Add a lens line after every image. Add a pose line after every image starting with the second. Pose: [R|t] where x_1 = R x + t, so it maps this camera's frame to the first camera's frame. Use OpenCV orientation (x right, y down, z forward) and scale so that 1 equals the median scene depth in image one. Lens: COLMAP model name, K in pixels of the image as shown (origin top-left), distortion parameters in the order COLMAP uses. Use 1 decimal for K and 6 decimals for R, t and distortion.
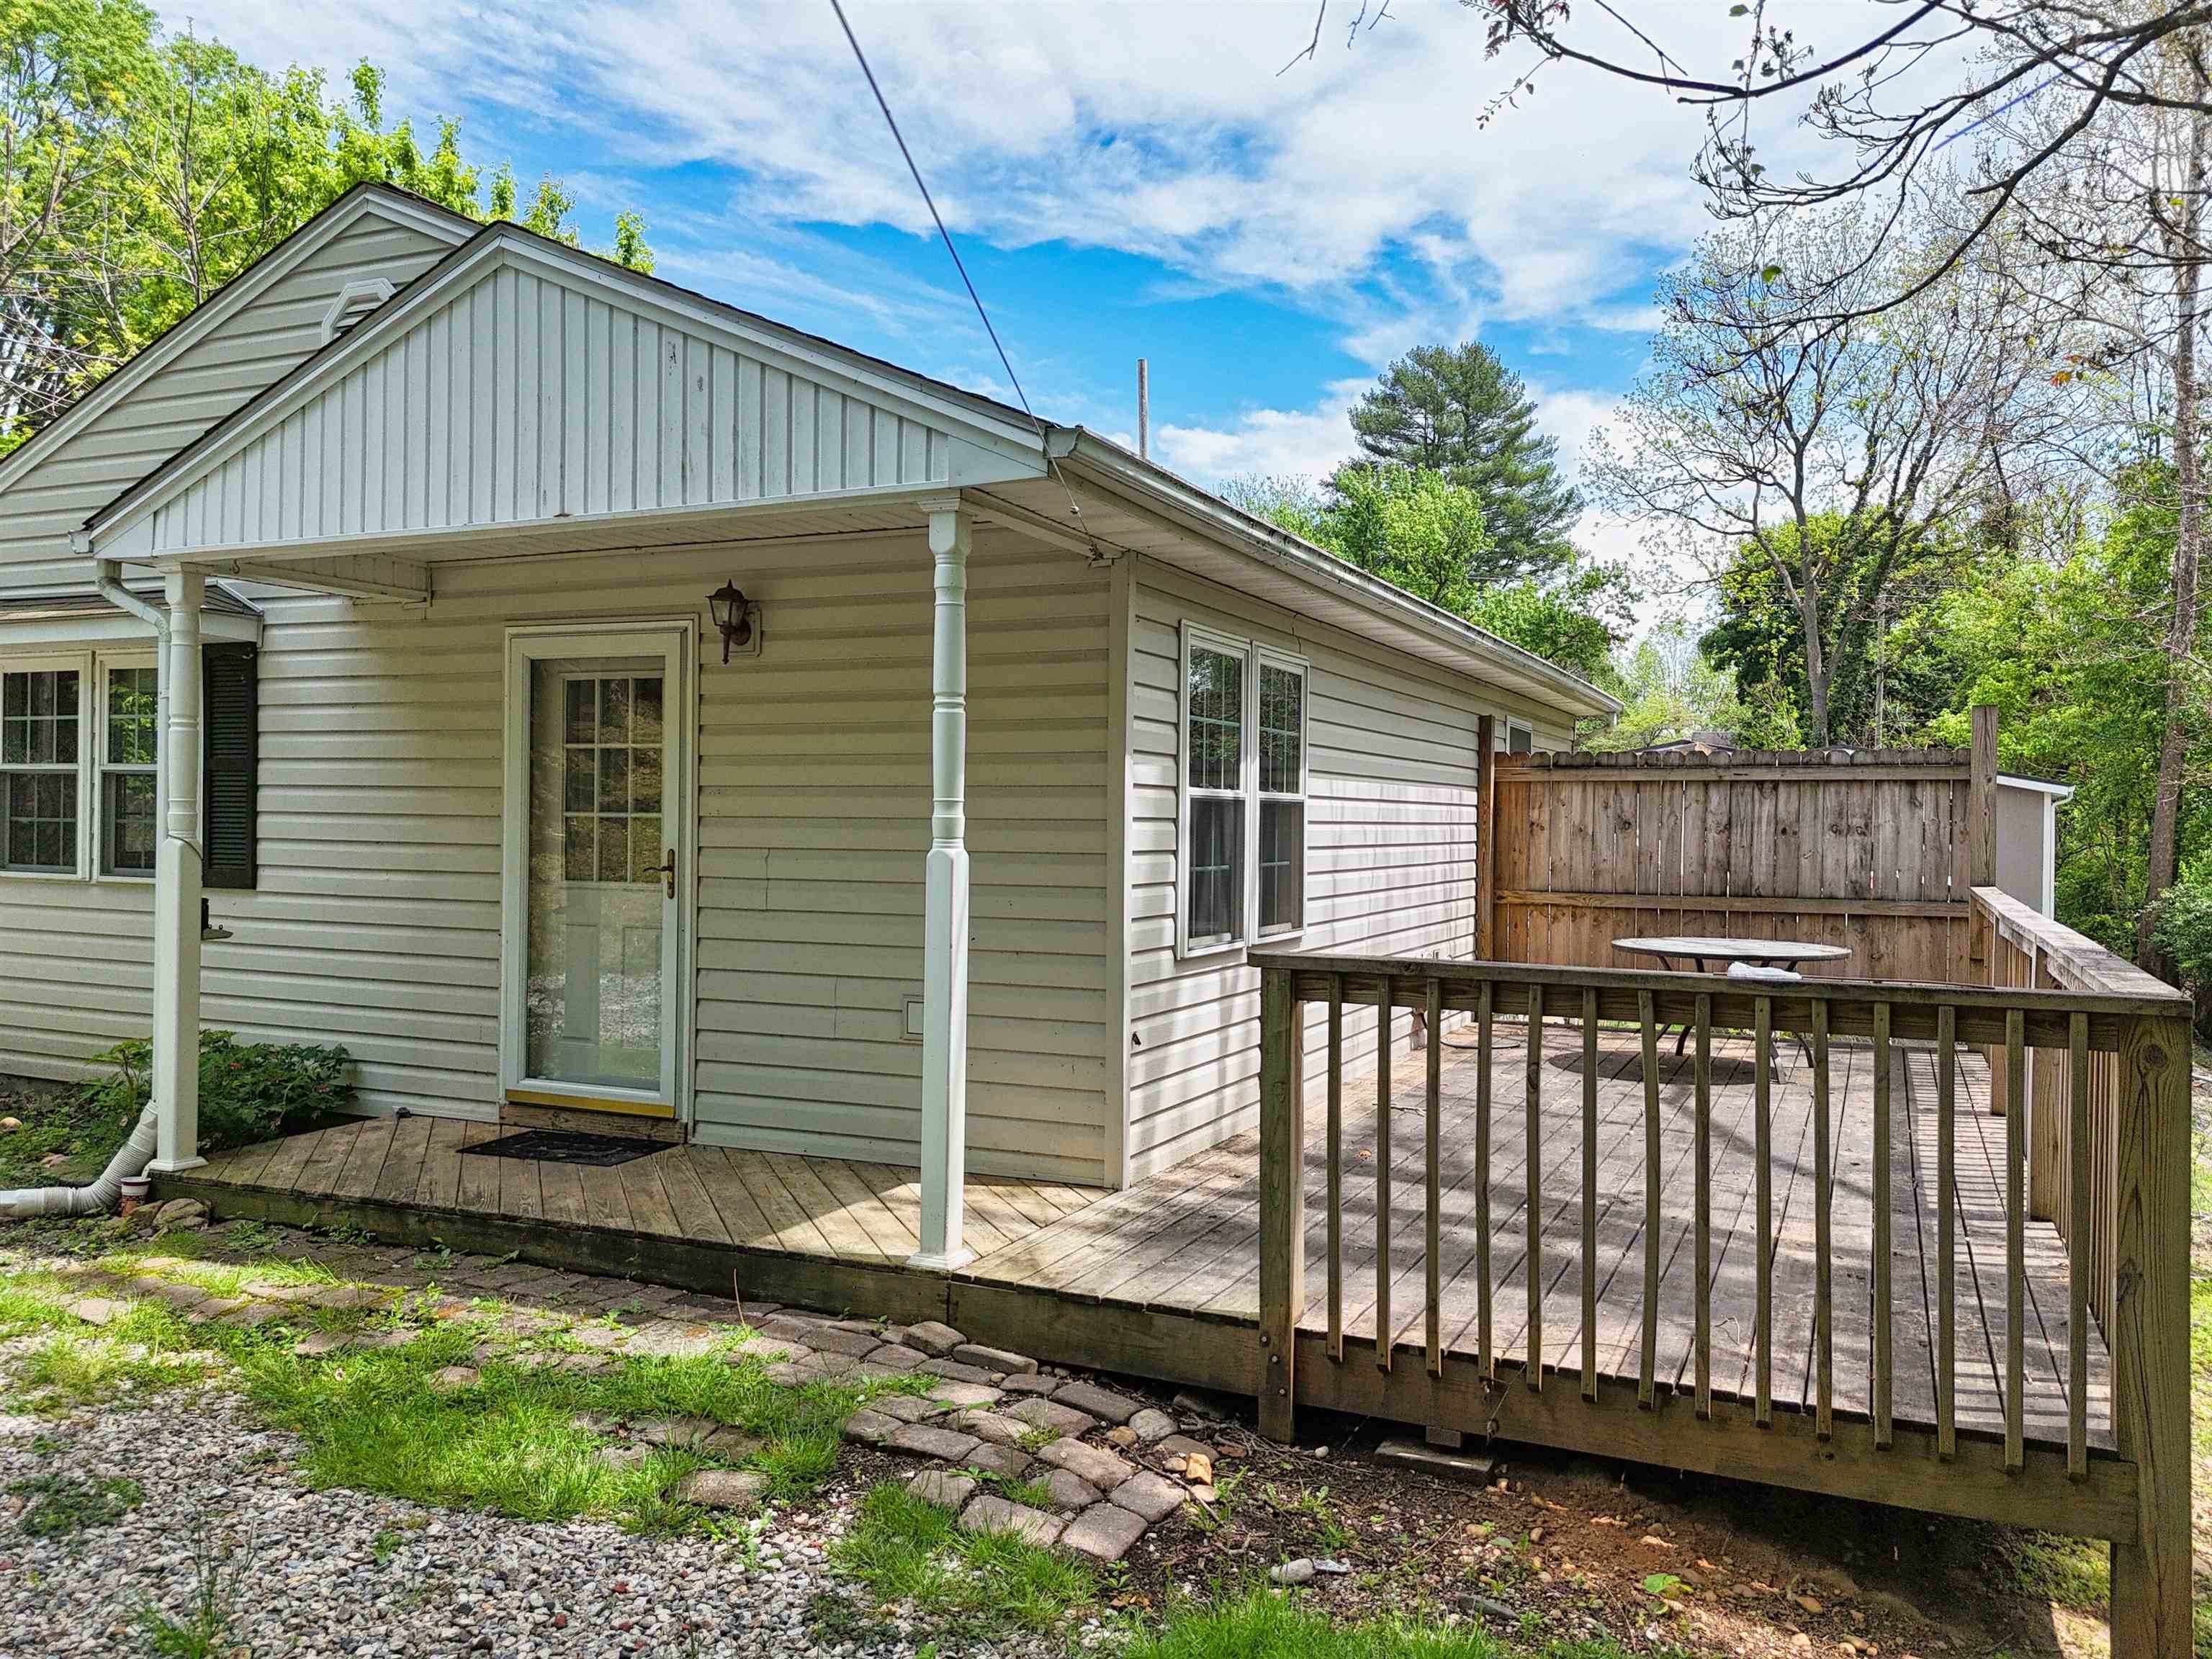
lens RADIAL K [[1628.8, 0, 1114.6], [0, 1628.8, 843.9], [0, 0, 1]] dist [0.058443, -0.054105]
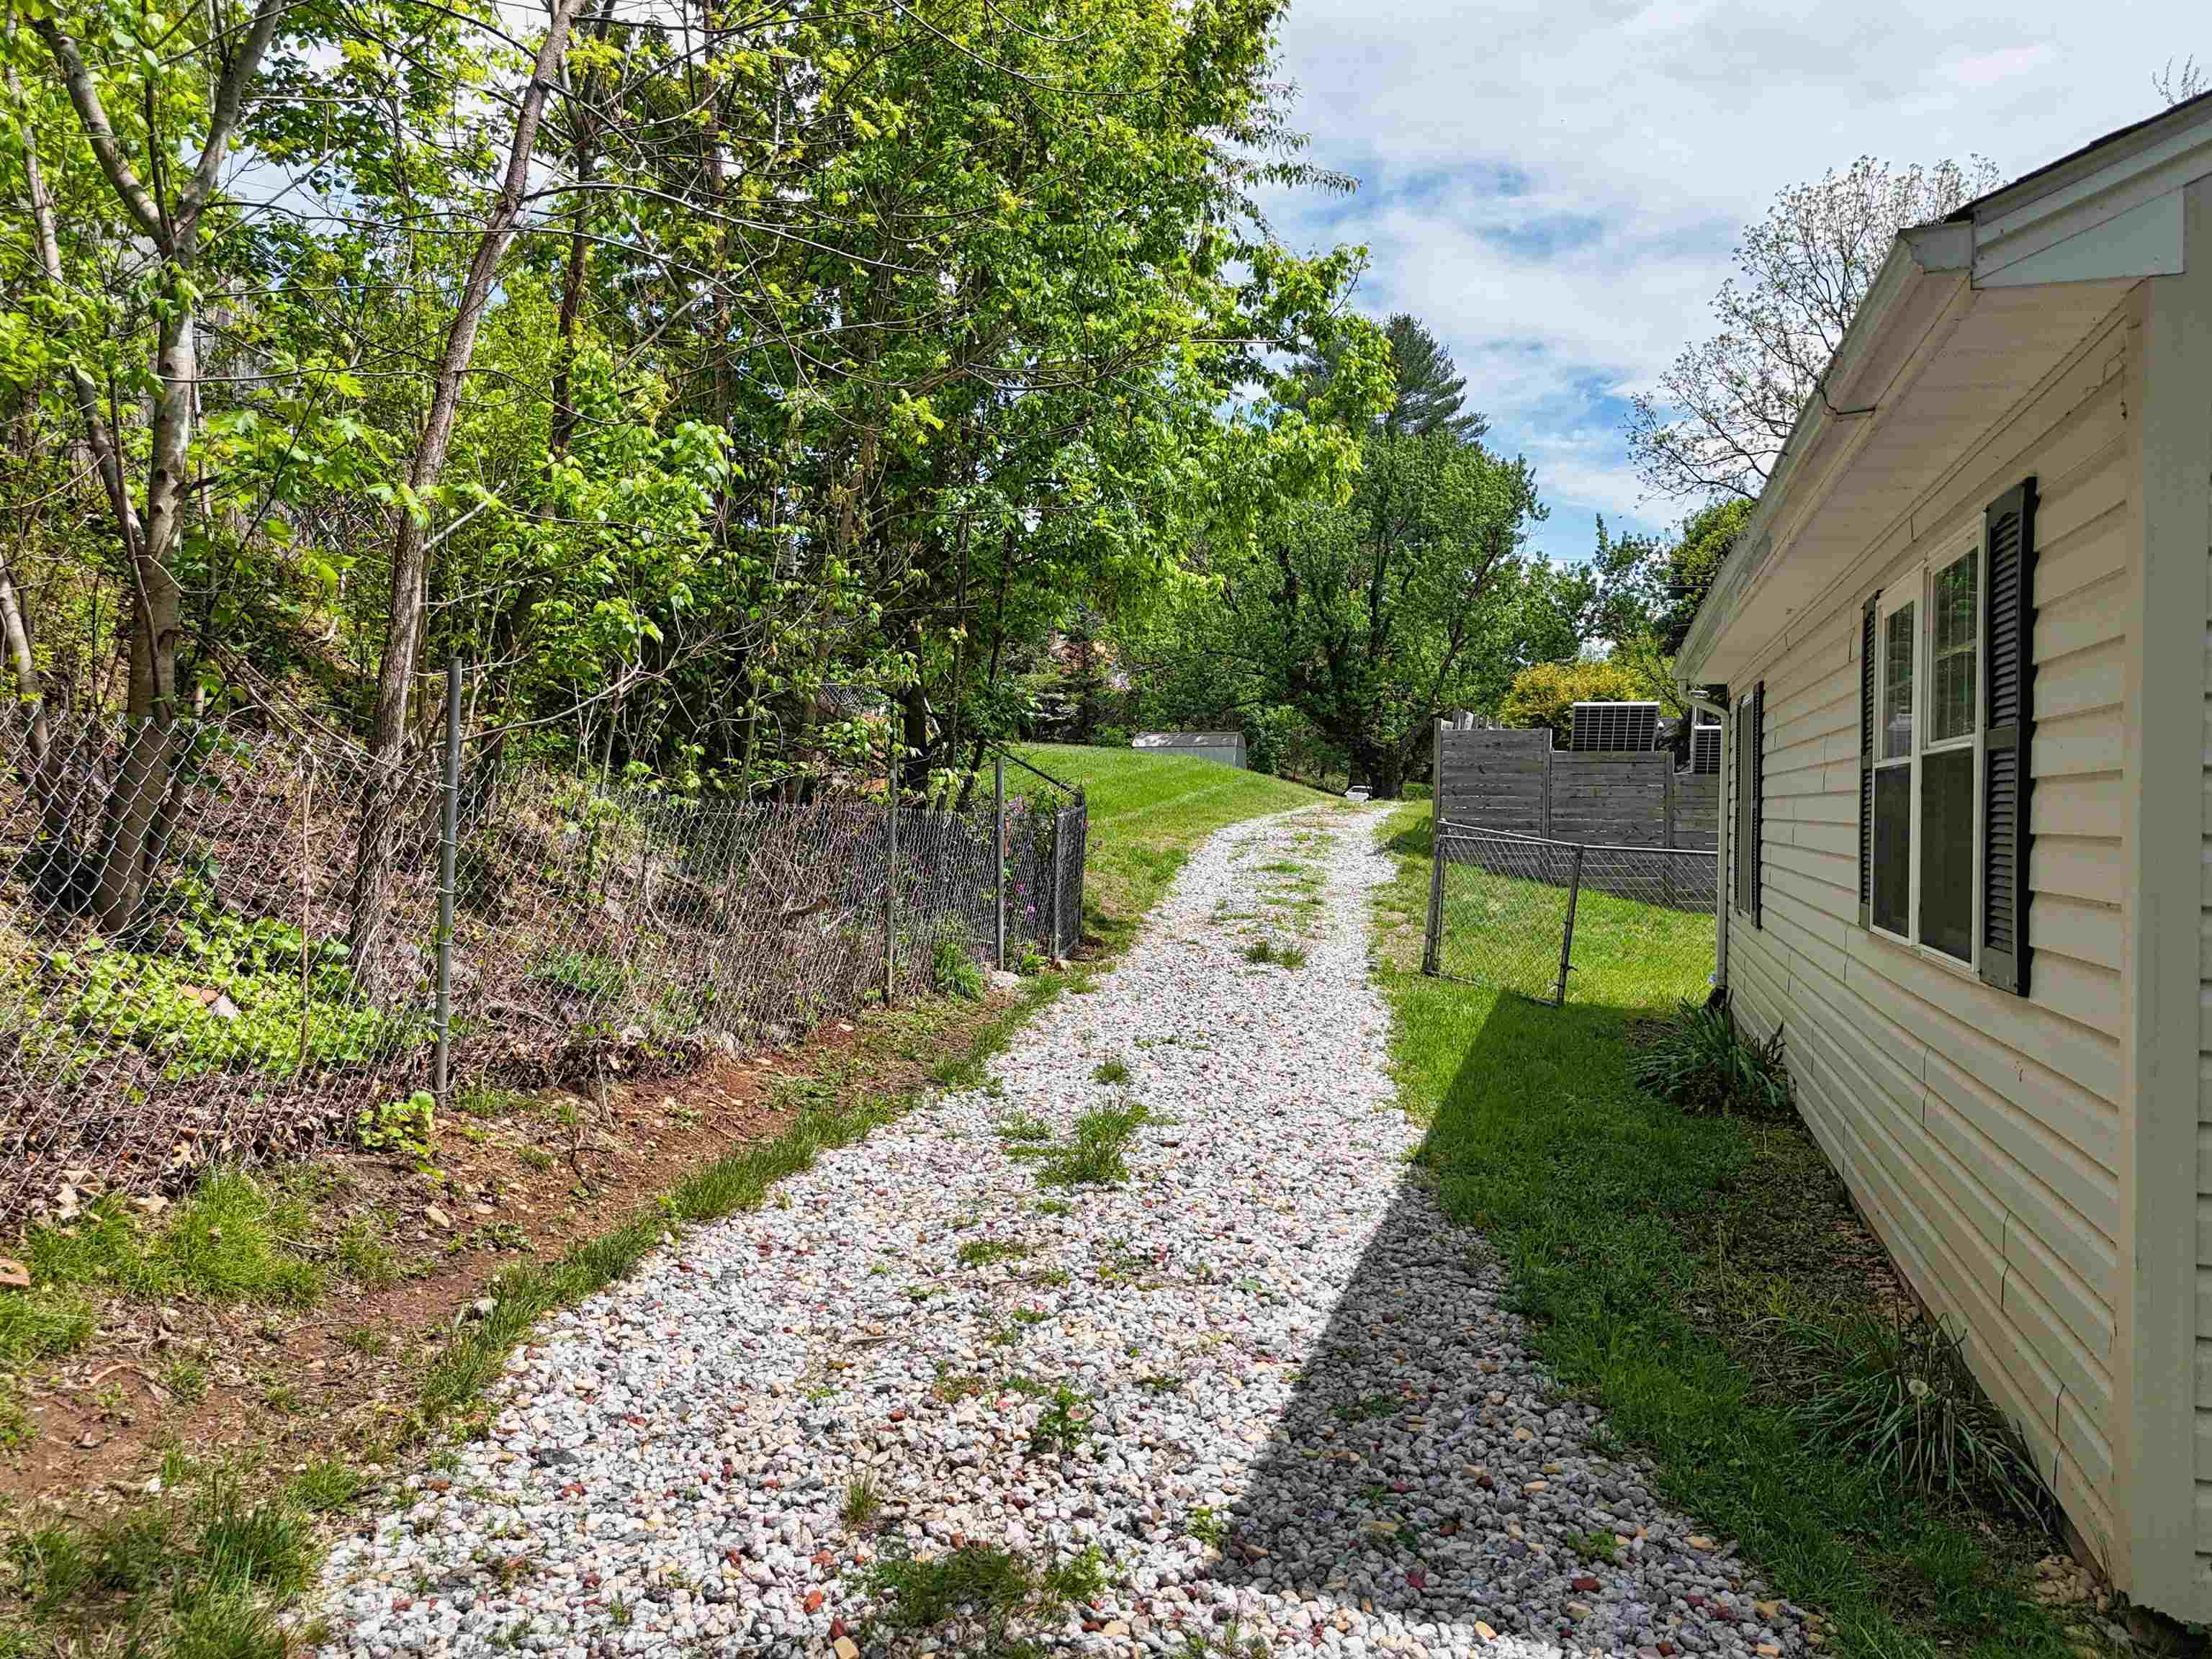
lens RADIAL K [[1628.8, 0, 1088.9], [0, 1628.8, 833.7], [0, 0, 1]] dist [0.058443, -0.054105]
pose [[0.991735, -0.006460, 0.128137, -1.161338], [0.006251, 0.999978, 0.002030, -0.030929], [-0.128147, -0.001212, 0.991754, 0.830784]]
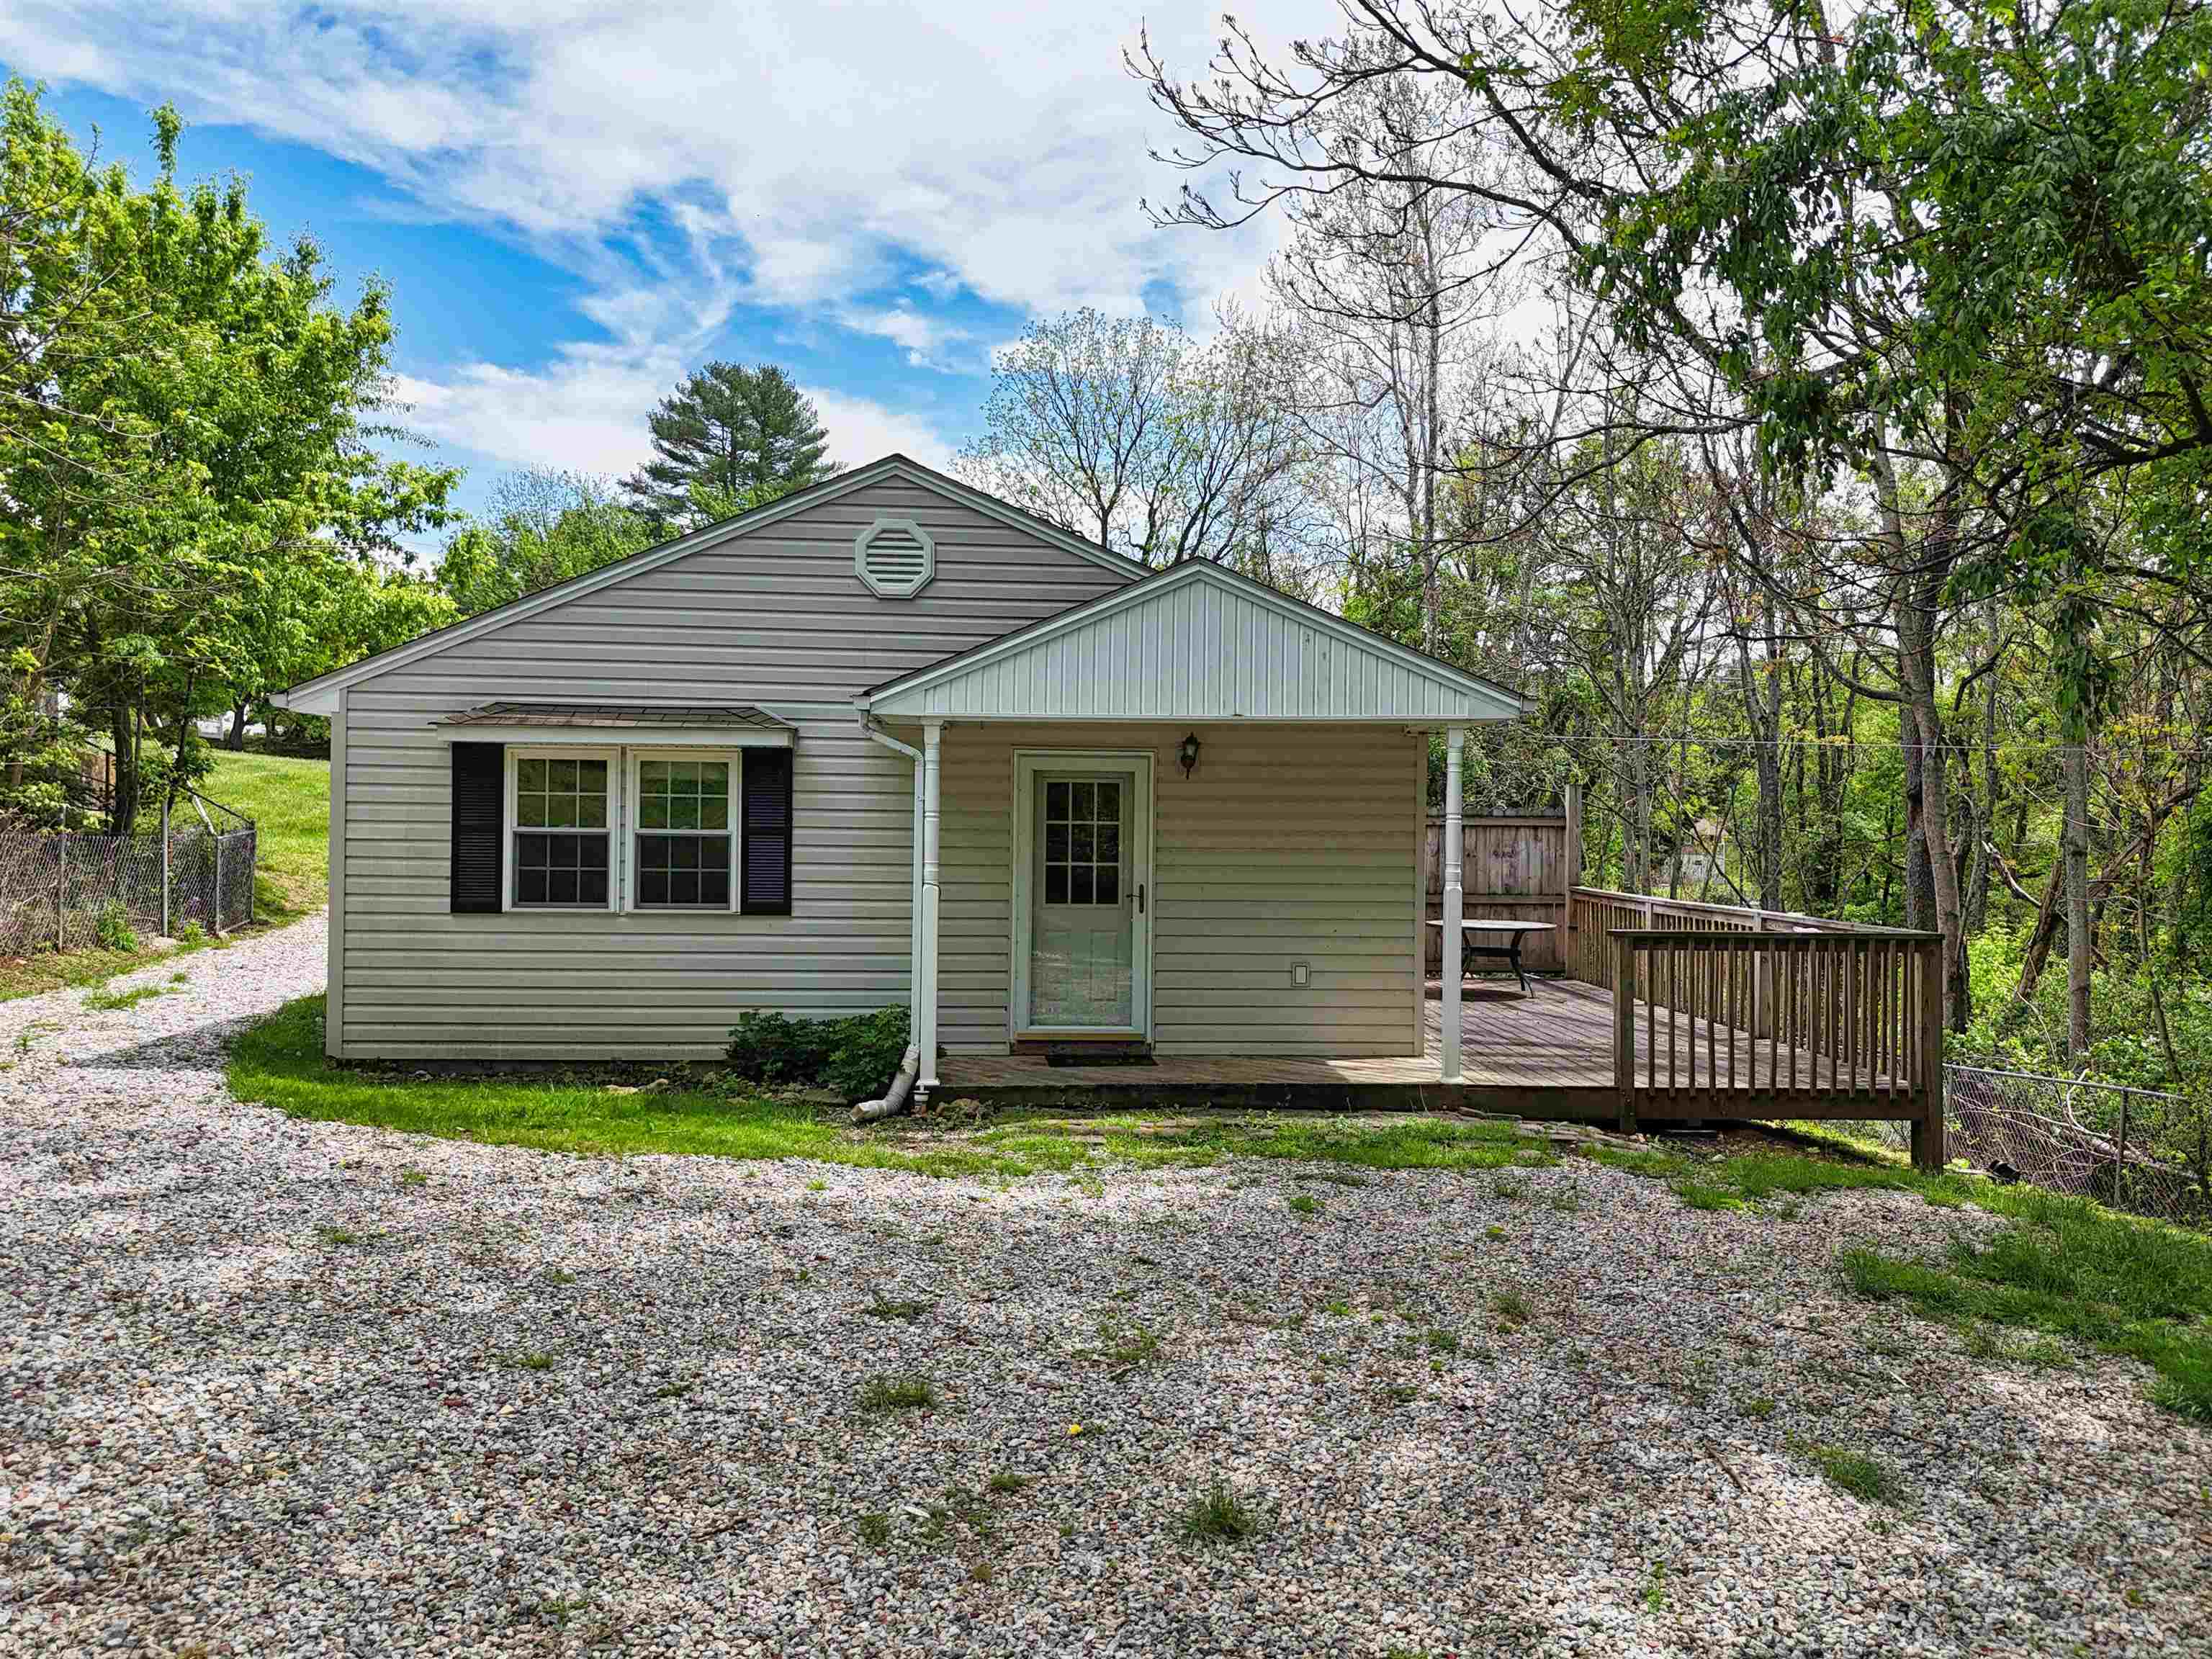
lens RADIAL K [[1628.8, 0, 1122.0], [0, 1628.8, 819.7], [0, 0, 1]] dist [0.058443, -0.054105]
pose [[0.884190, -0.001653, 0.467125, -0.941748], [0.006328, 0.999944, -0.008441, -0.043818], [-0.467085, 0.010419, 0.884151, -0.431960]]
